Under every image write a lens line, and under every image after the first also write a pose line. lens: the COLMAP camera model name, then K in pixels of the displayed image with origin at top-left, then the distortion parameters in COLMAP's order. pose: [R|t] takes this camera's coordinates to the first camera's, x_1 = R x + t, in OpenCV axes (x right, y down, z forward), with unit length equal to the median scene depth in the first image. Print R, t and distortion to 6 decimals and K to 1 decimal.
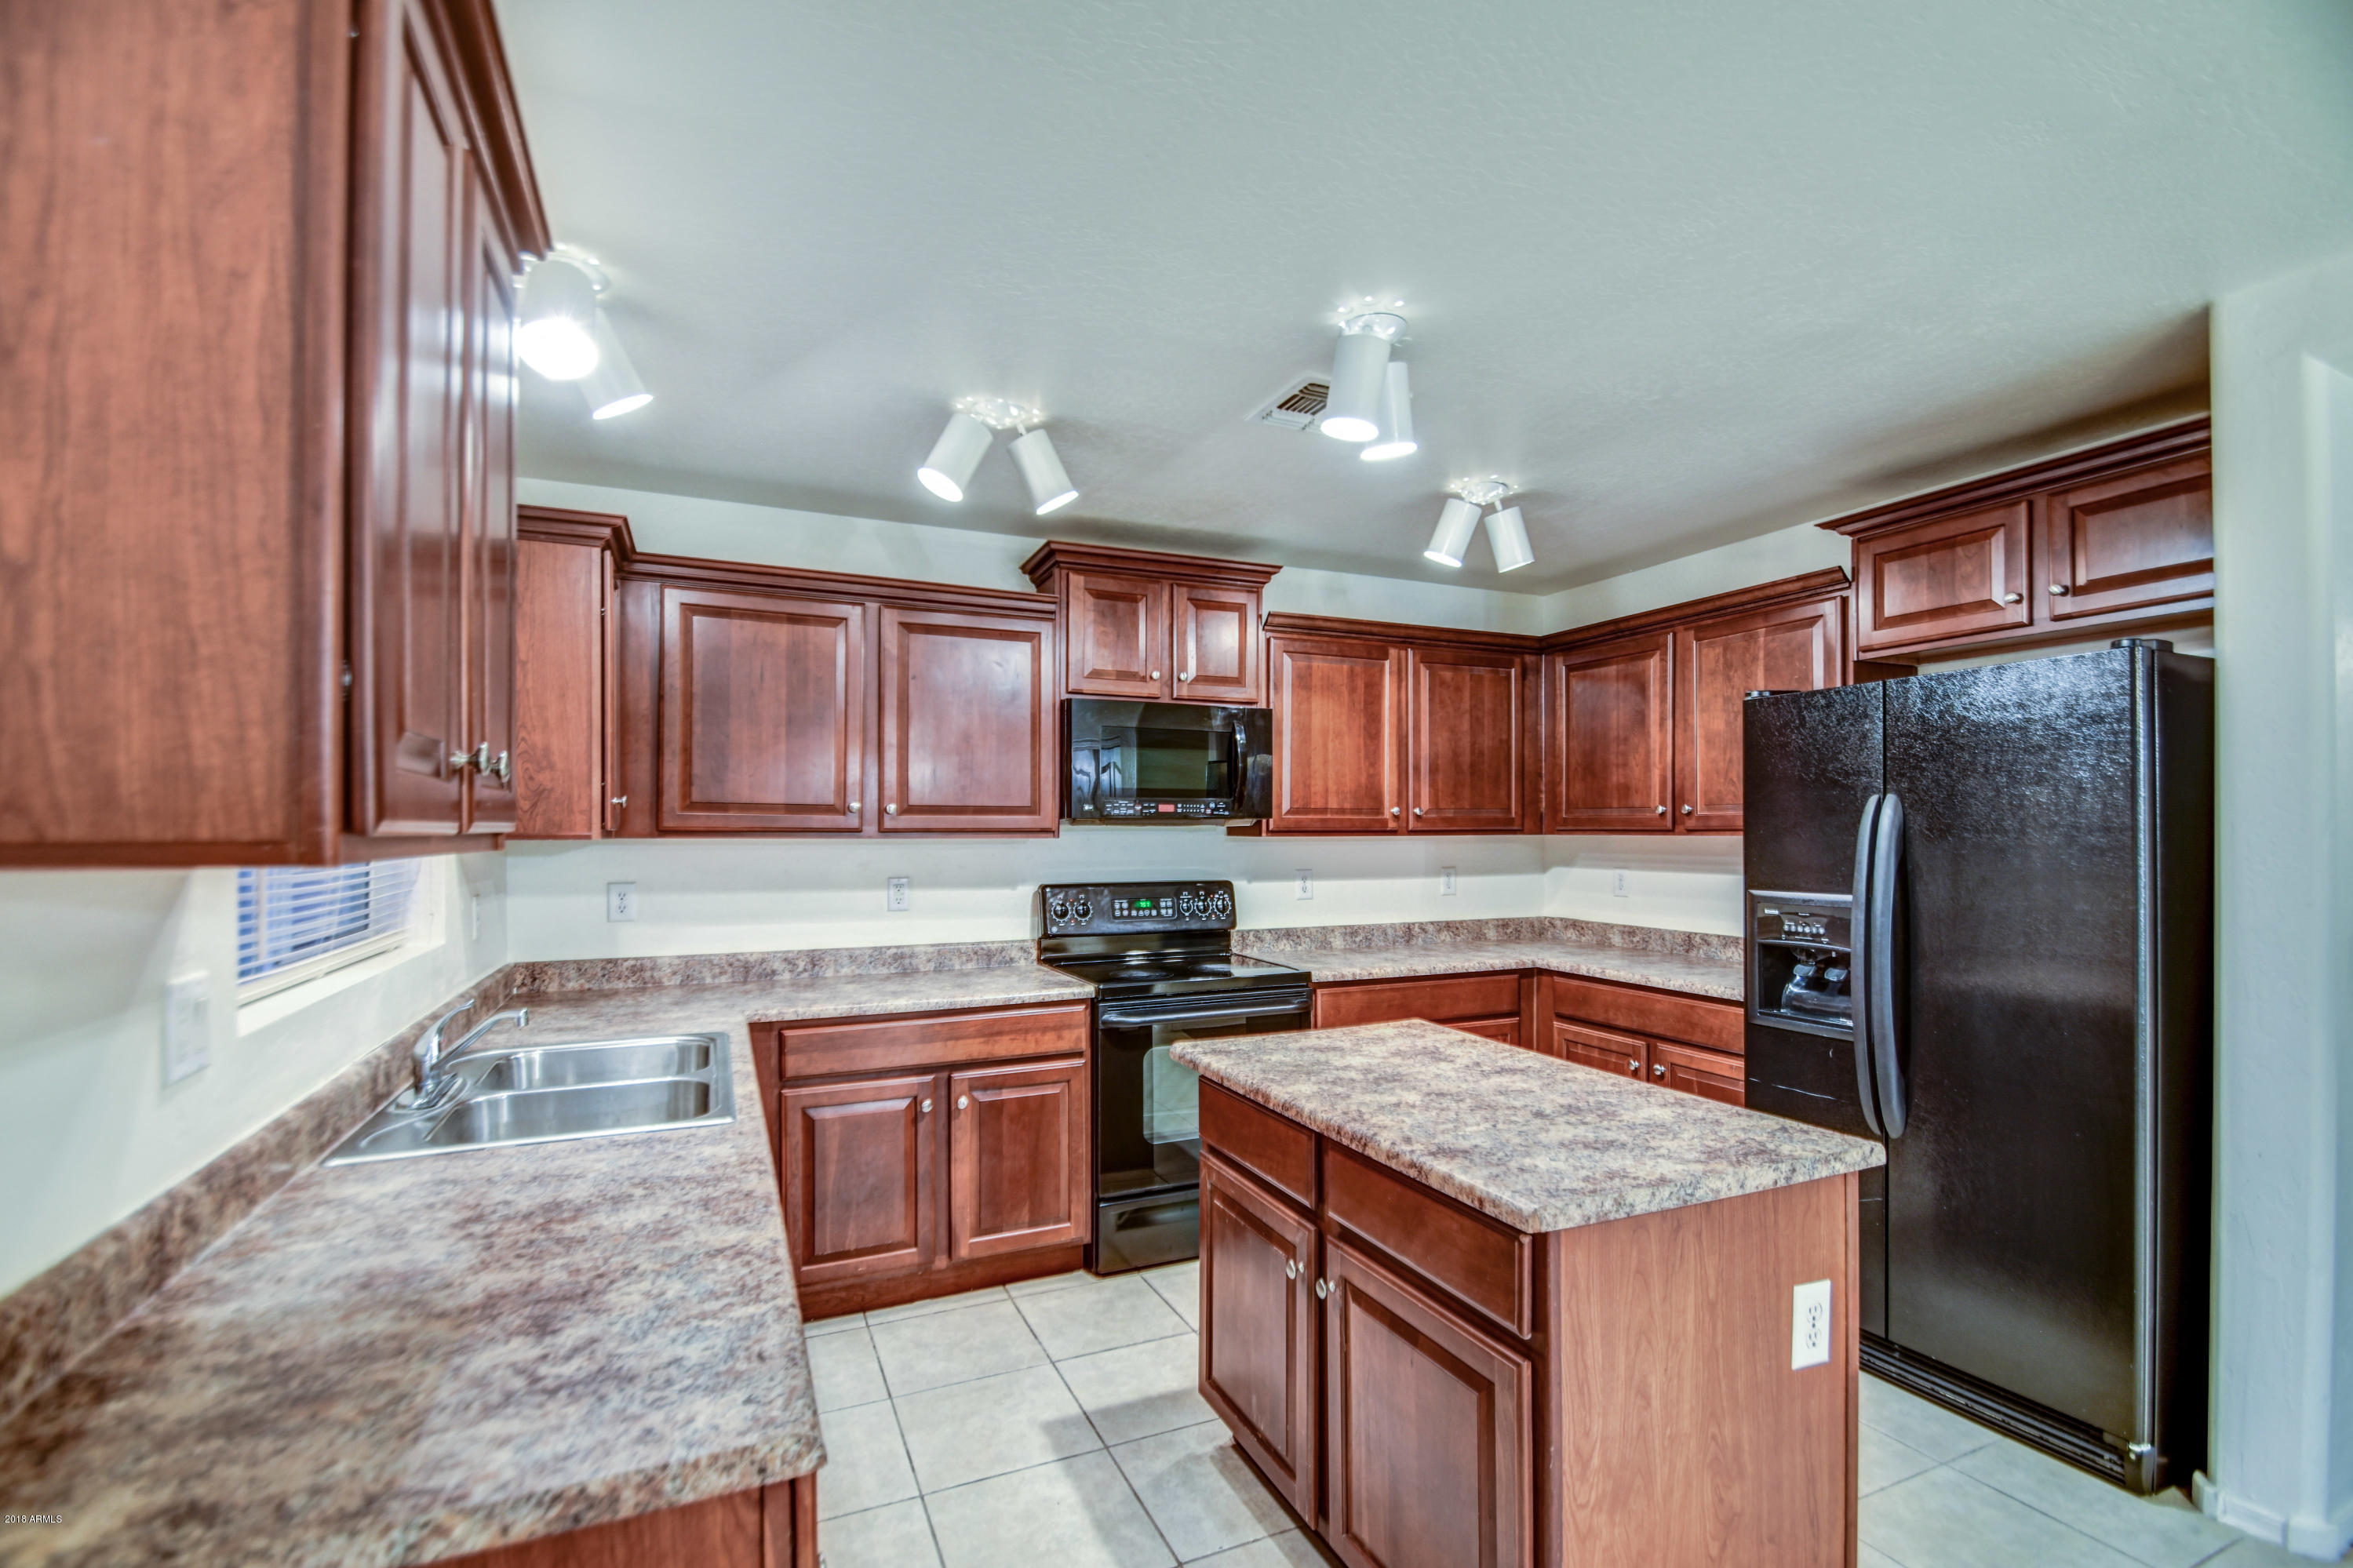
lens RADIAL K [[1040.9, 0, 1167.1], [0, 1040.9, 837.2], [0, 0, 1]] dist [0.001571, -0.000043]
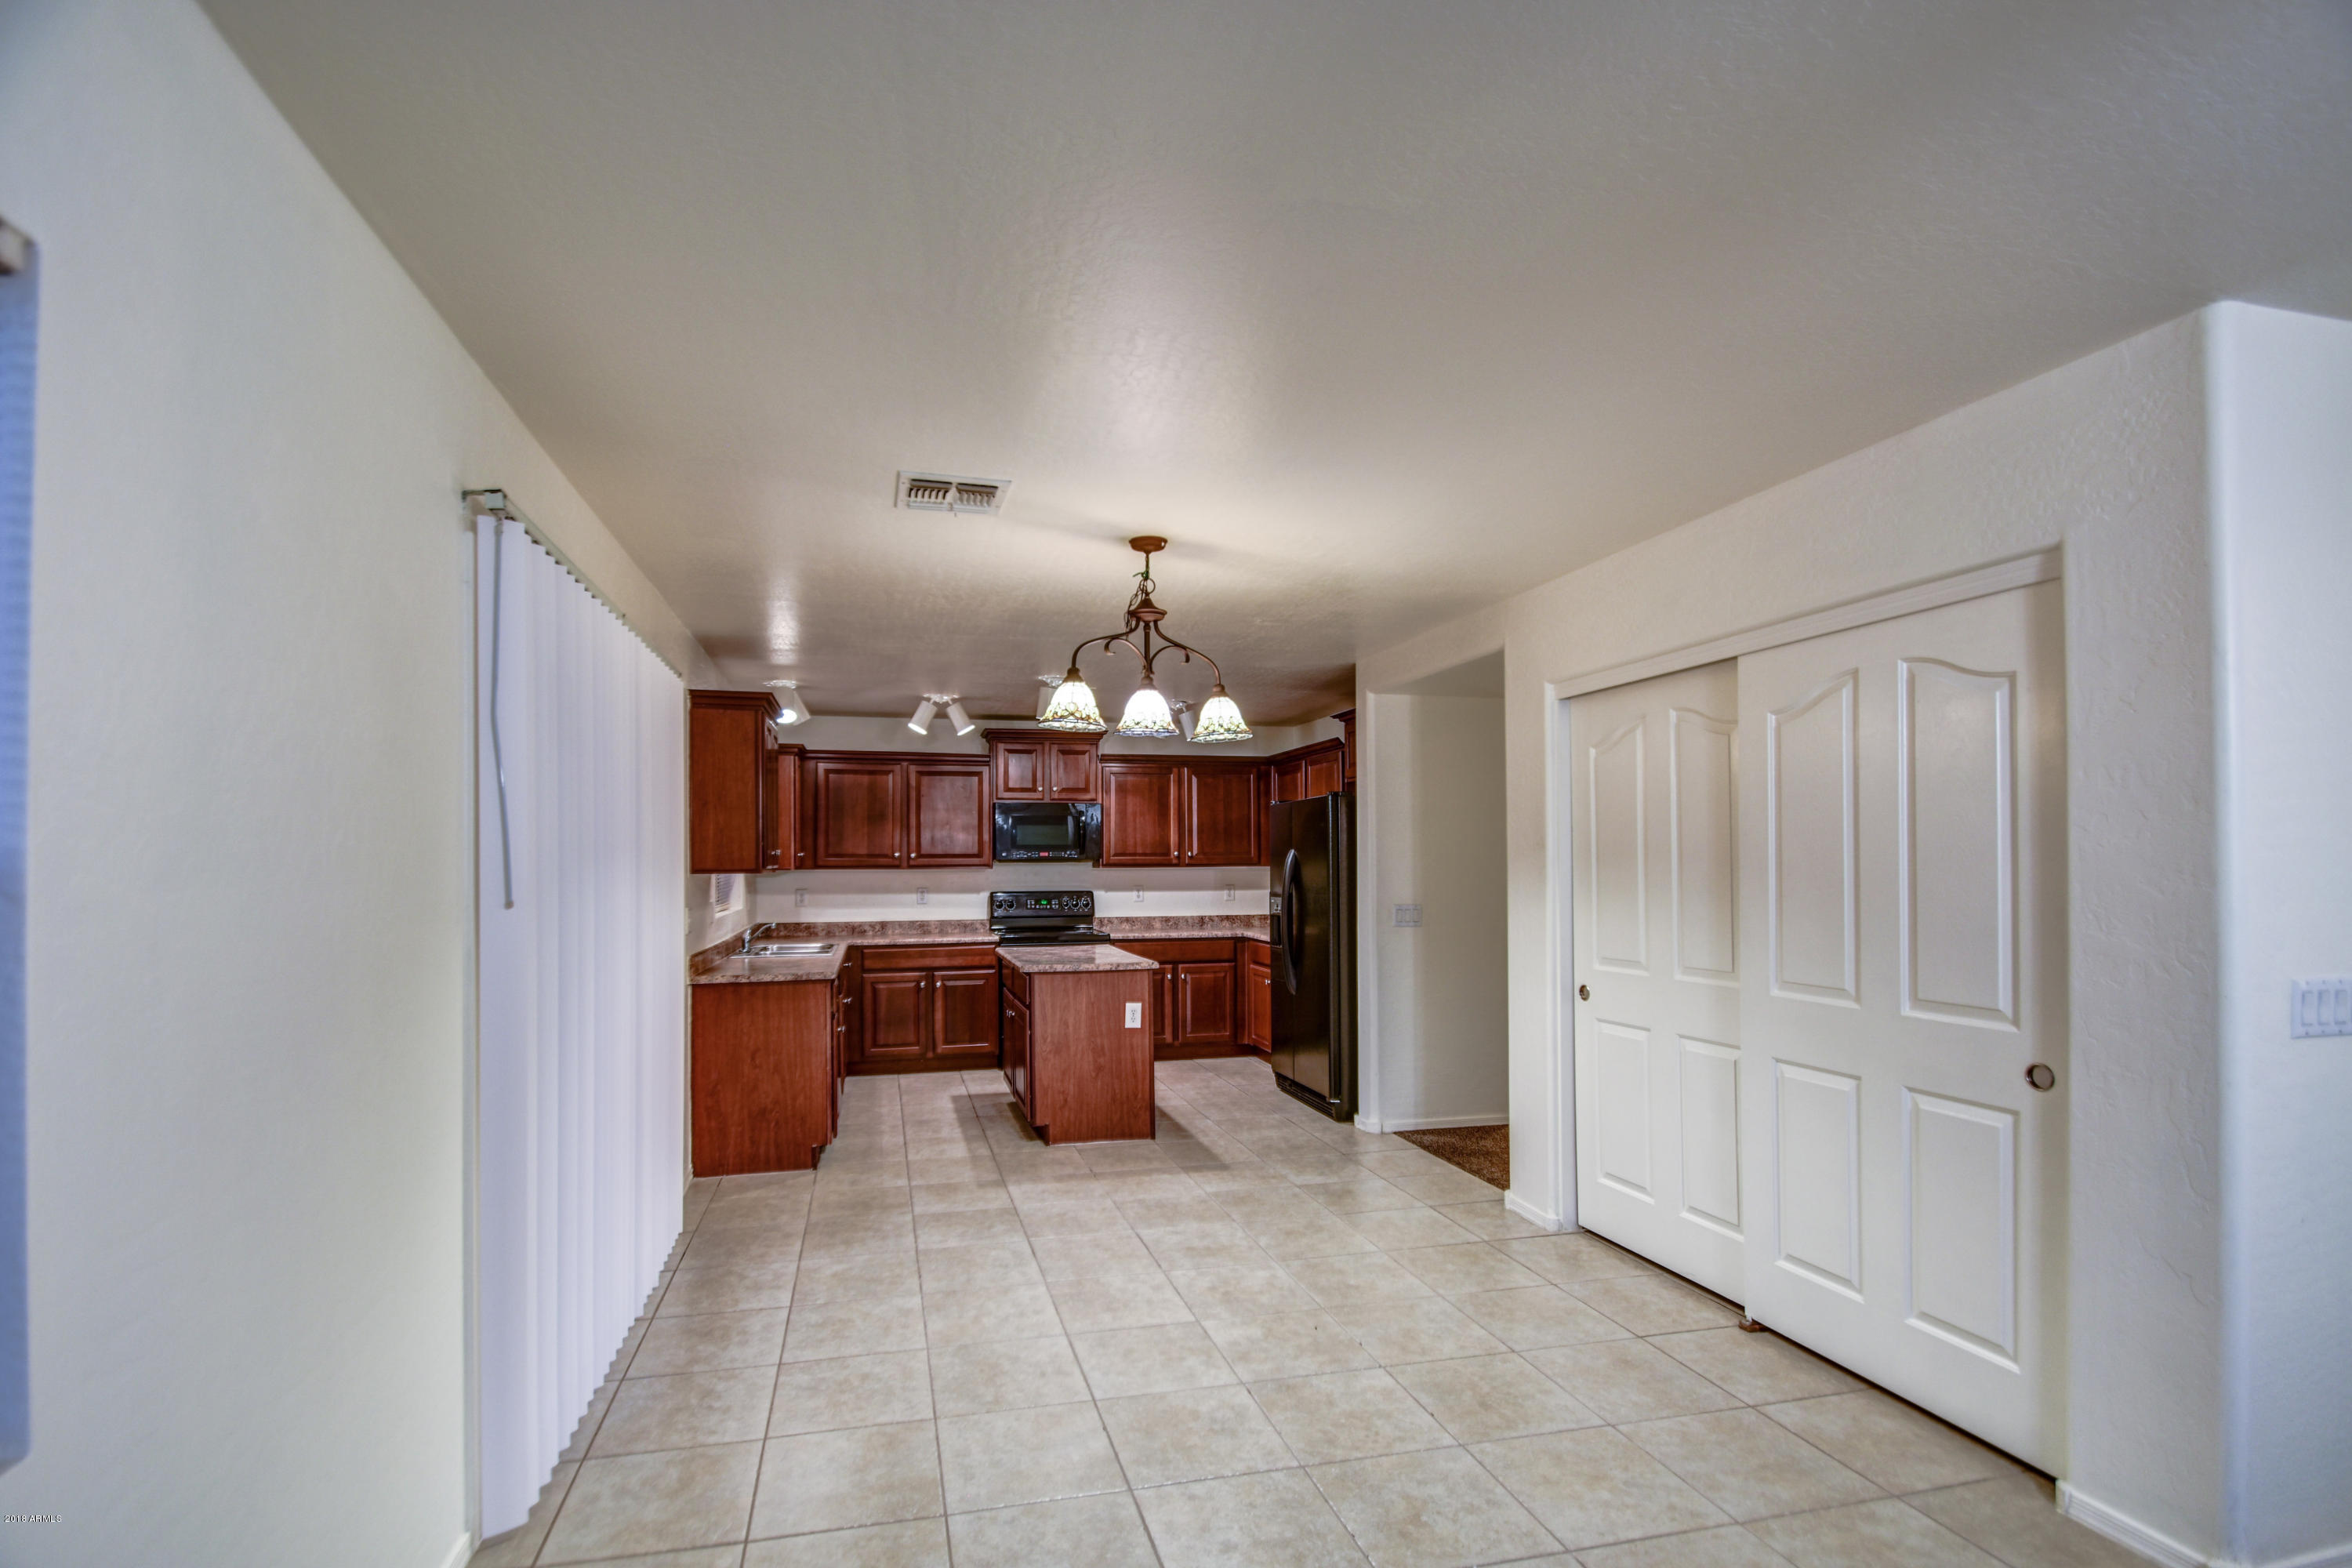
lens RADIAL K [[1069.8, 0, 1094.5], [0, 1069.8, 857.4], [0, 0, 1]] dist [0.001541, 0.000025]
pose [[0.977657, -0.004874, -0.210150, 0.529070], [0.002782, 0.999944, -0.010249, 0.000353], [0.210188, 0.009435, 0.977615, -1.024772]]
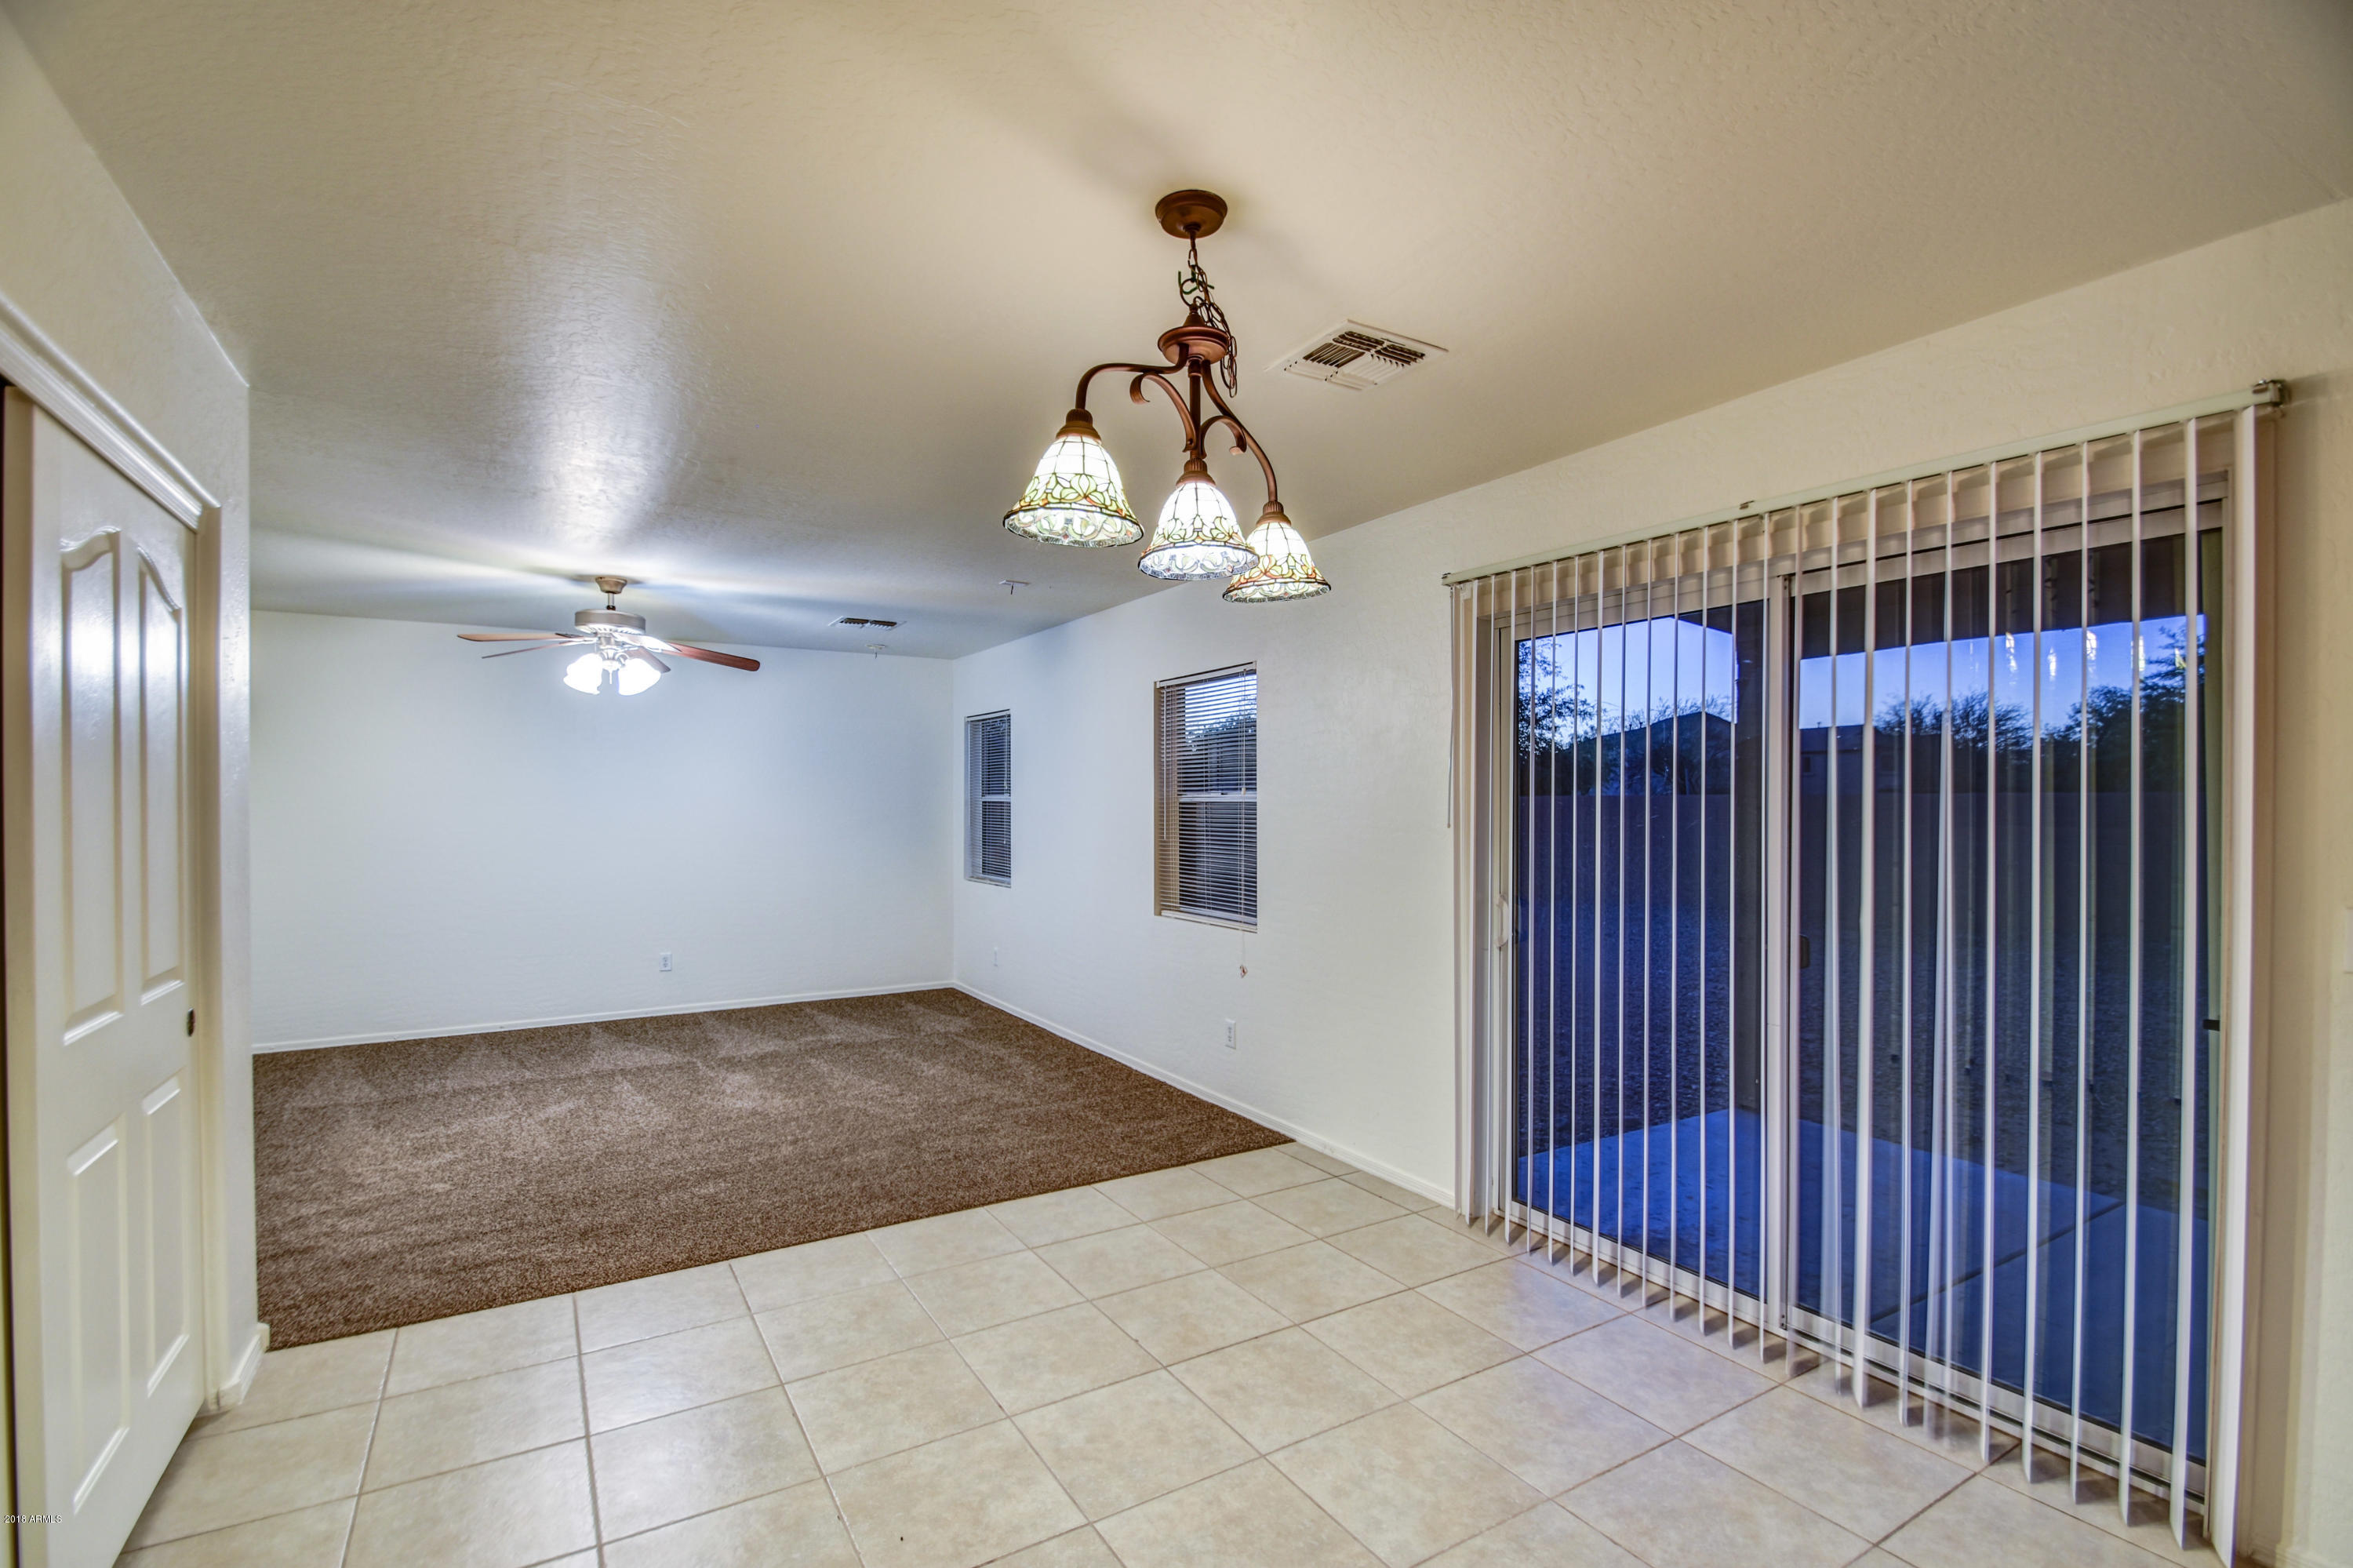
lens RADIAL K [[1052.4, 0, 1175.4], [0, 1052.4, 802.7], [0, 0, 1]] dist [0.028886, -0.000128]
pose [[-0.990929, 0.002540, -0.134364, 0.455348], [0.002400, 0.999996, 0.001200, -0.001972], [0.134366, 0.000867, -0.990931, 0.438374]]
